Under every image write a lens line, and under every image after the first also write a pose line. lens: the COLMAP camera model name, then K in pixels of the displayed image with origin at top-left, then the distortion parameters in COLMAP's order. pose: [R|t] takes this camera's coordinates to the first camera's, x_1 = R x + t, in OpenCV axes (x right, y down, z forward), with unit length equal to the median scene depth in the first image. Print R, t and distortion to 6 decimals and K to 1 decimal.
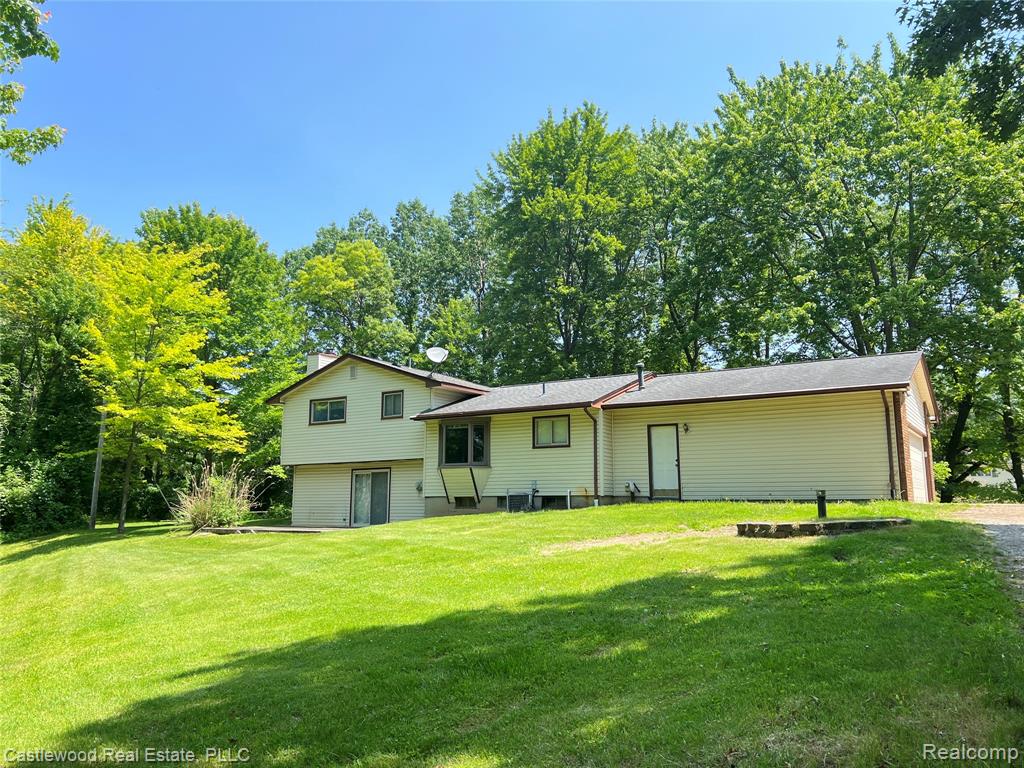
lens RADIAL K [[767.0, 0, 512.0], [0, 767.0, 384.0], [0, 0, 1]] dist [0.107336, -0.192273]
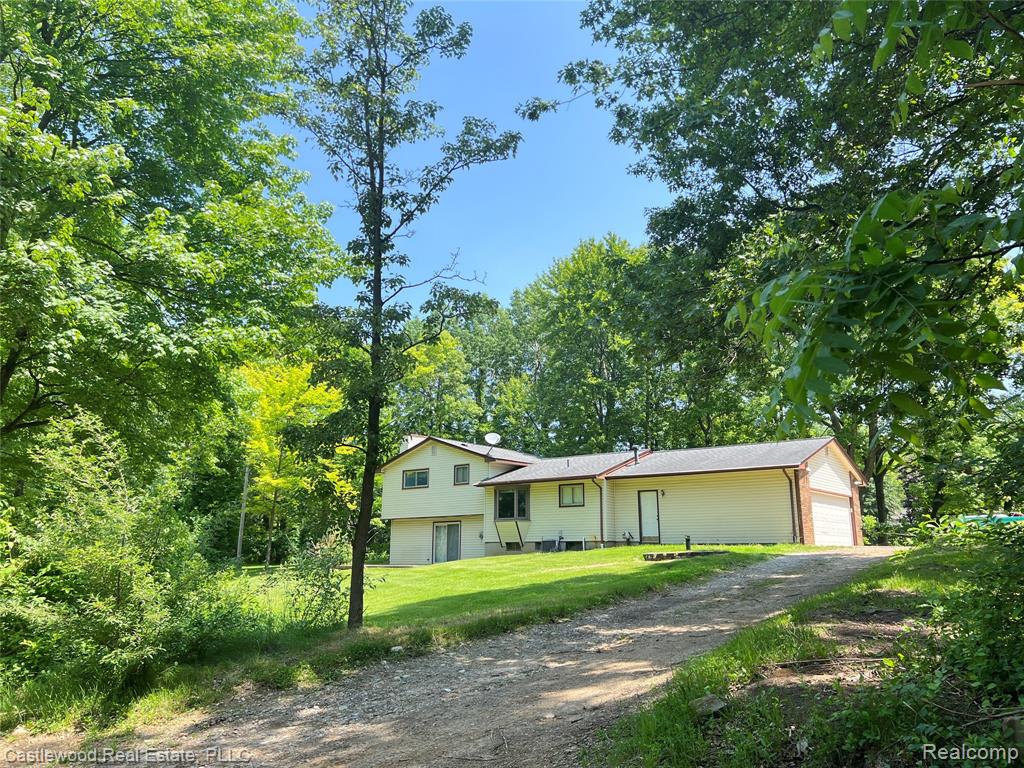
lens RADIAL K [[767.0, 0, 512.0], [0, 767.0, 384.0], [0, 0, 1]] dist [0.107336, -0.192273]
pose [[0.994920, -0.021734, -0.098293, 0.078374], [0.015685, 0.997959, -0.061901, -0.051800], [0.099438, 0.060045, 0.993230, -0.395445]]
